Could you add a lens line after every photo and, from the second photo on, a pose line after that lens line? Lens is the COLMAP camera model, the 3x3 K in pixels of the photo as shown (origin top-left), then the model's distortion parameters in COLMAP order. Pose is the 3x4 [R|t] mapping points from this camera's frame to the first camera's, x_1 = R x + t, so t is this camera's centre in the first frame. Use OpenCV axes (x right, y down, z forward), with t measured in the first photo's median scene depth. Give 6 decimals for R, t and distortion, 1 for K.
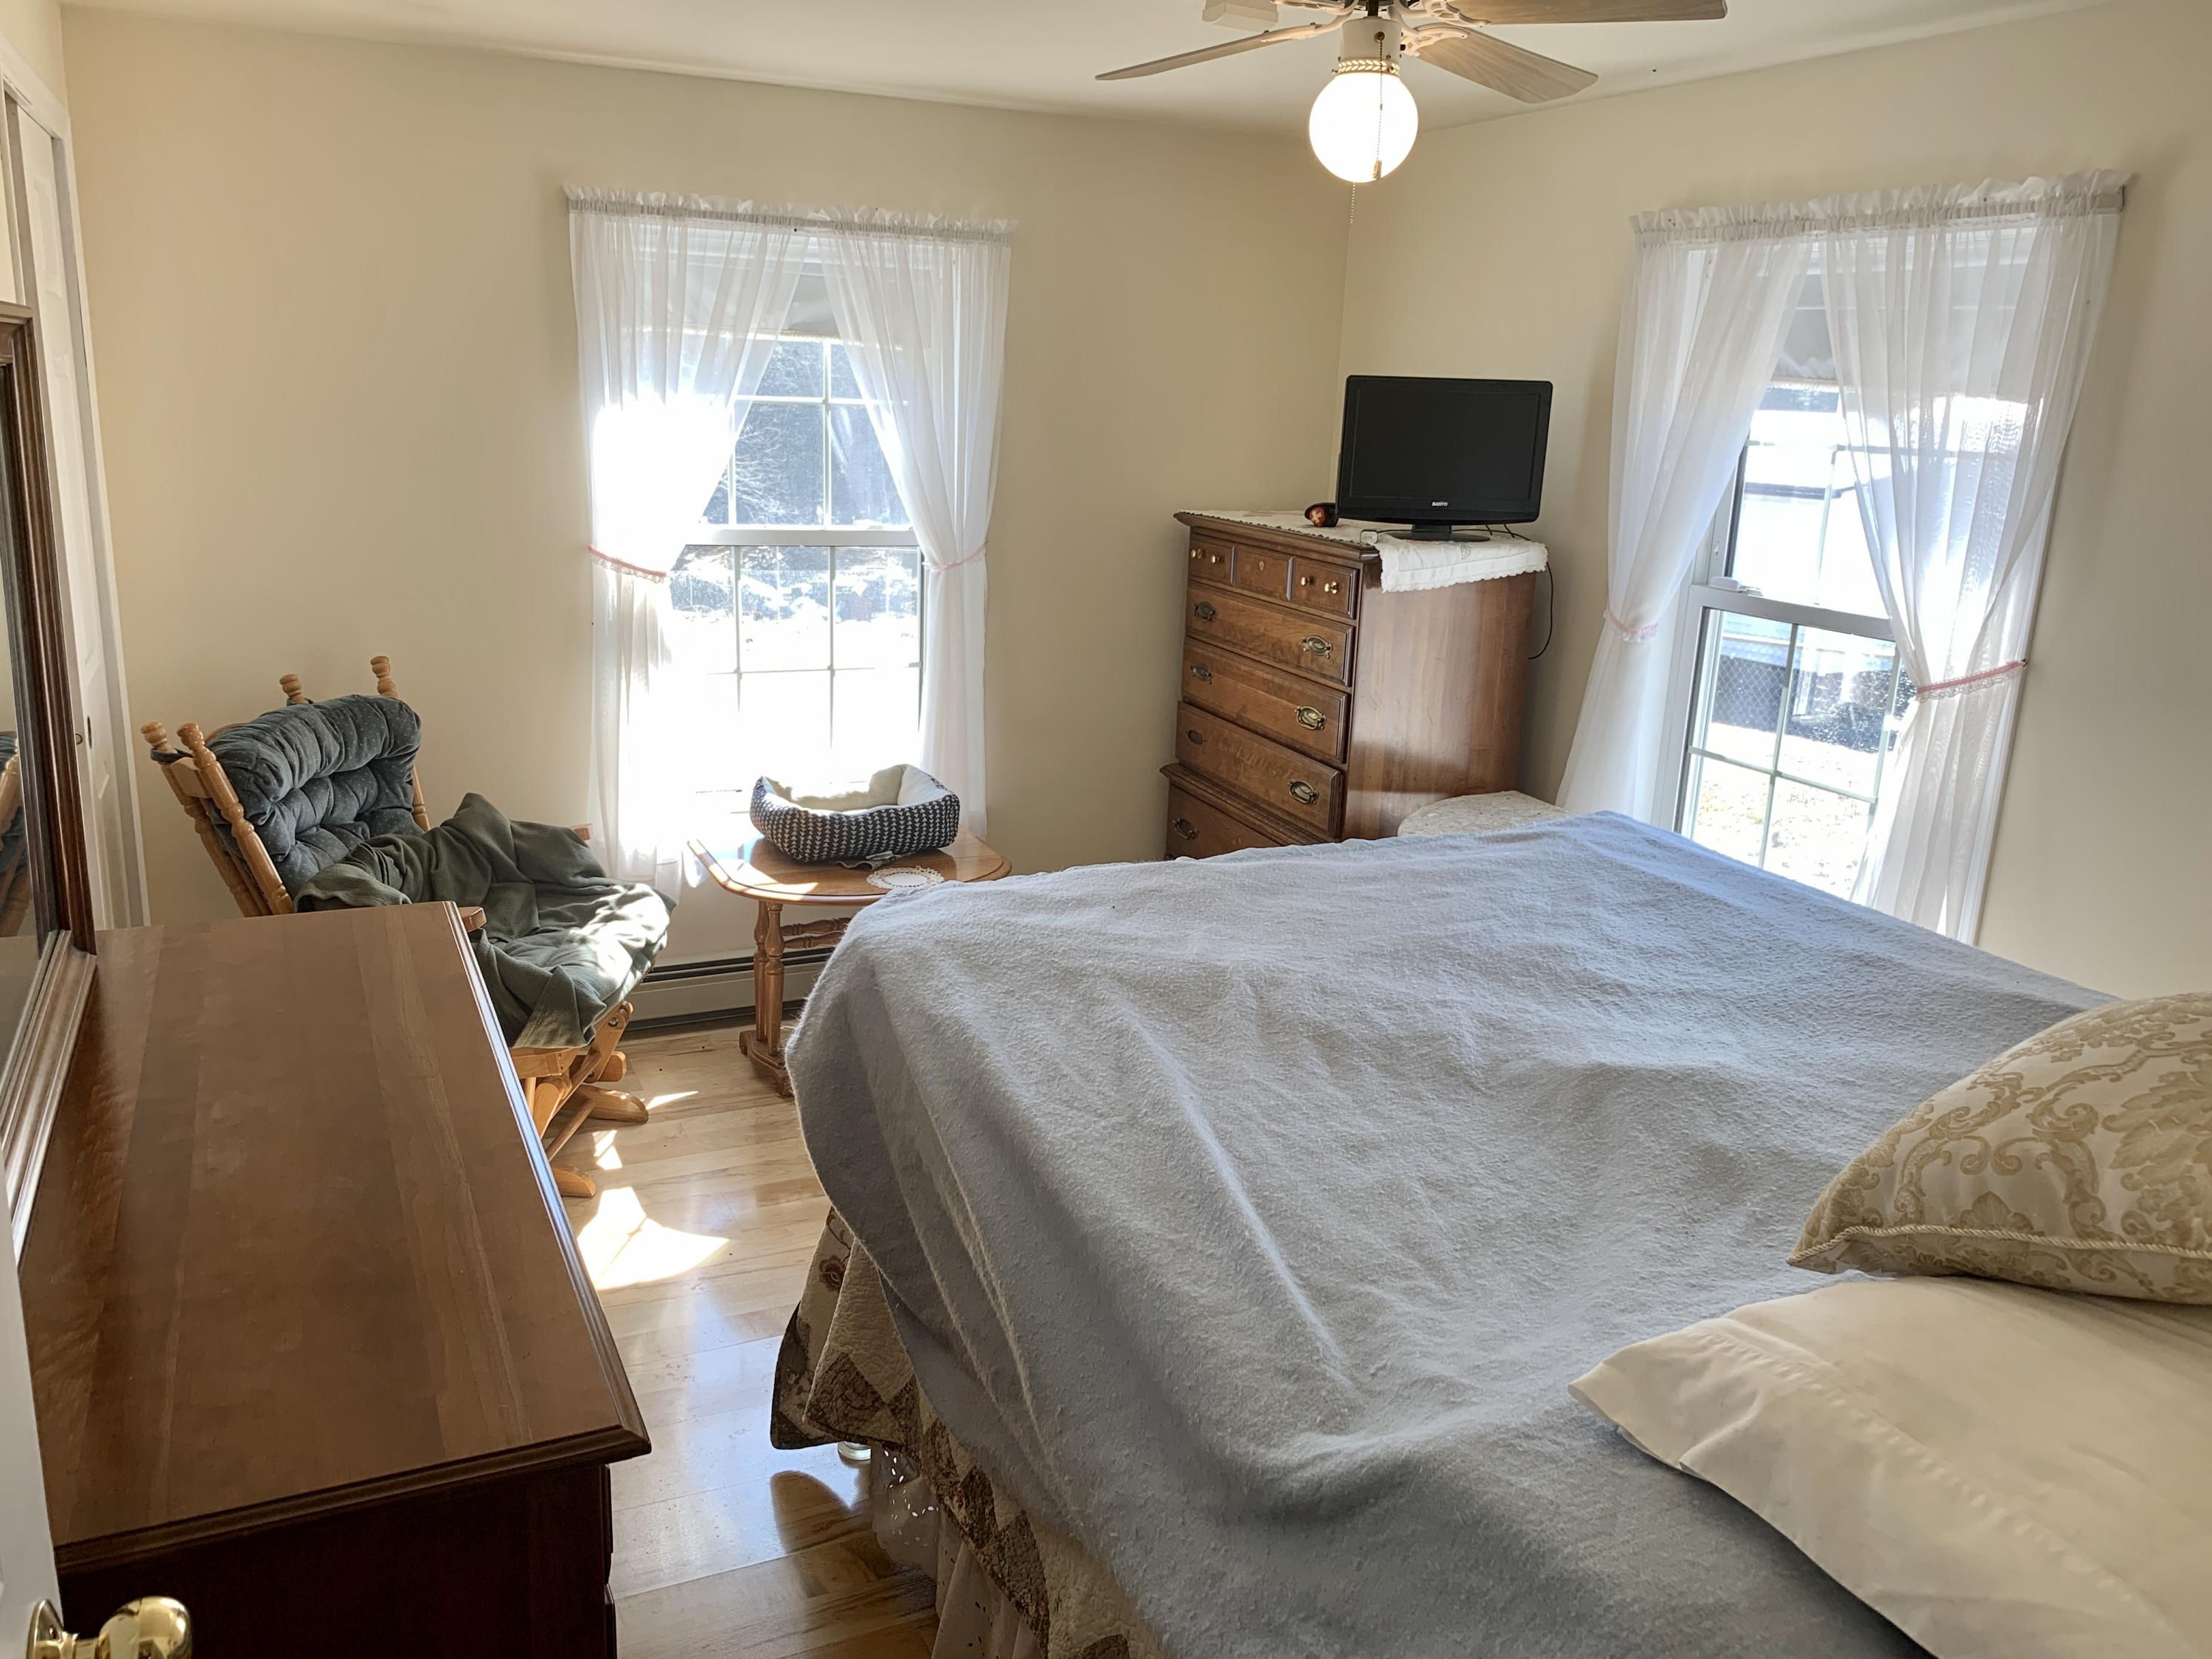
lens RADIAL K [[1695.9, 0, 1101.2], [0, 1695.9, 829.3], [0, 0, 1]] dist [0.002072, 0.000961]
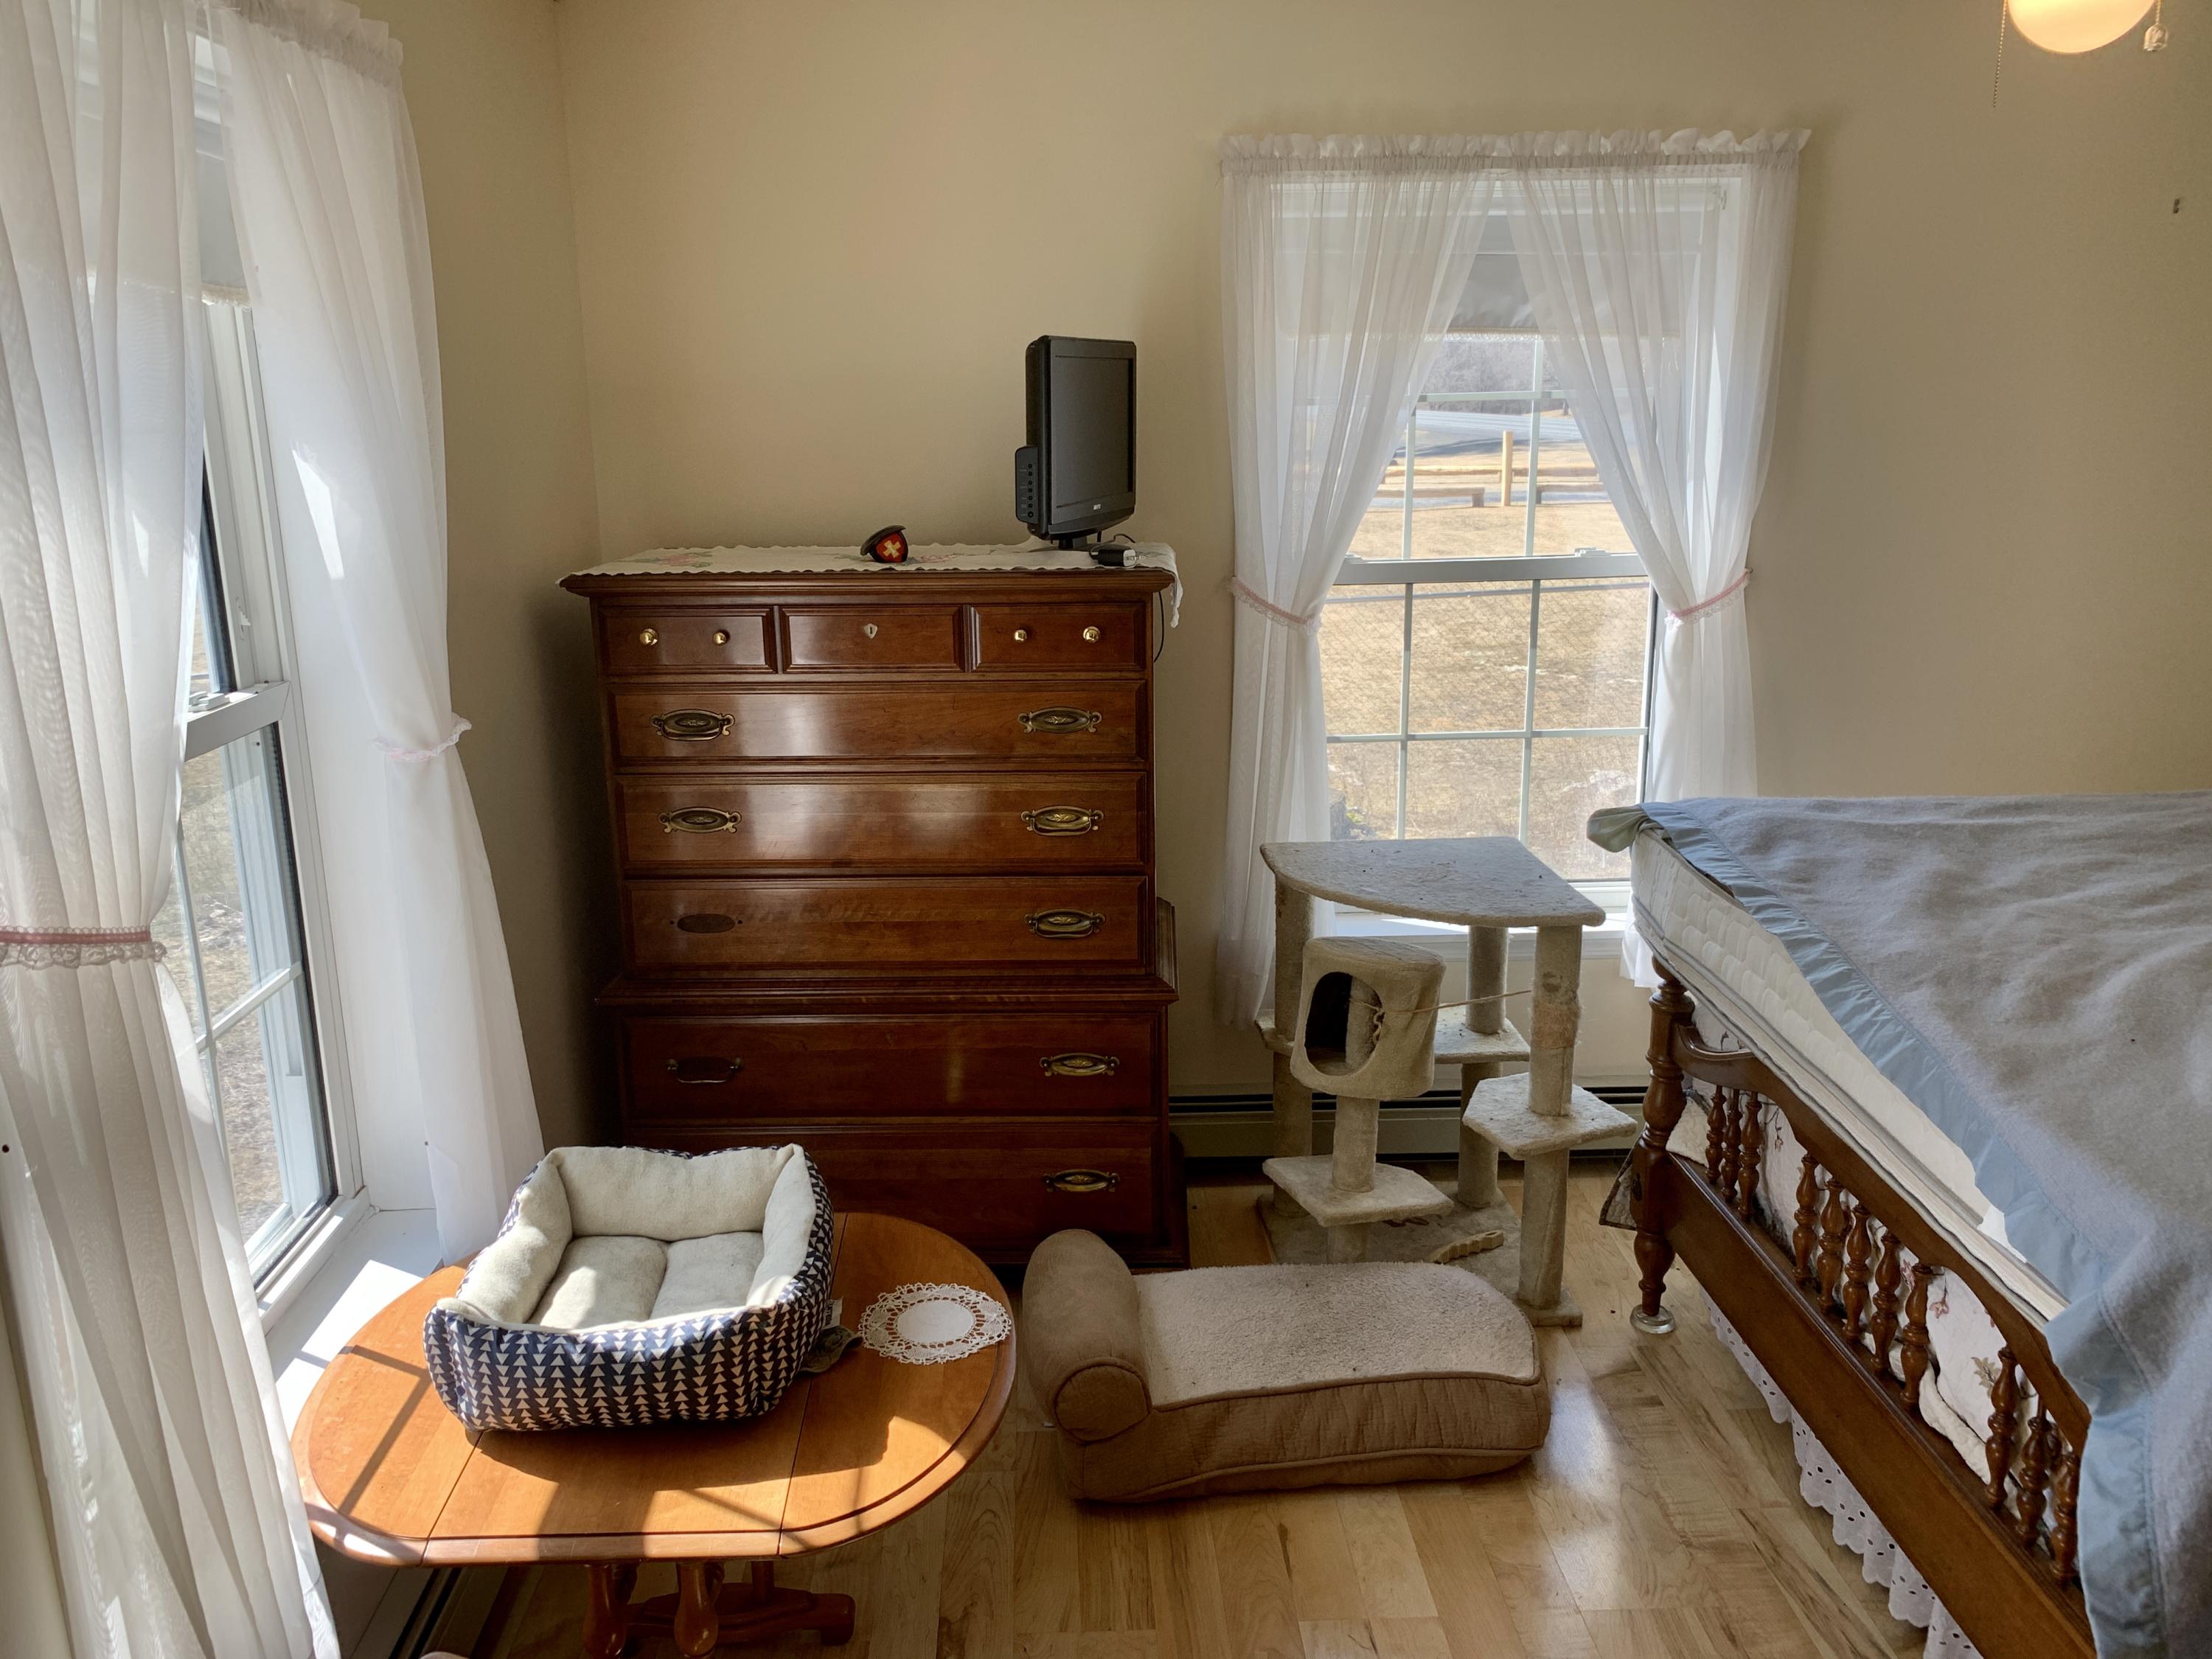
lens RADIAL K [[1695.9, 0, 1104.2], [0, 1695.9, 825.3], [0, 0, 1]] dist [0.002072, 0.000961]
pose [[0.391050, -0.269851, 0.879920, -0.603969], [0.266438, 0.948306, 0.172415, -0.224707], [-0.880960, 0.167021, 0.442734, 0.829691]]
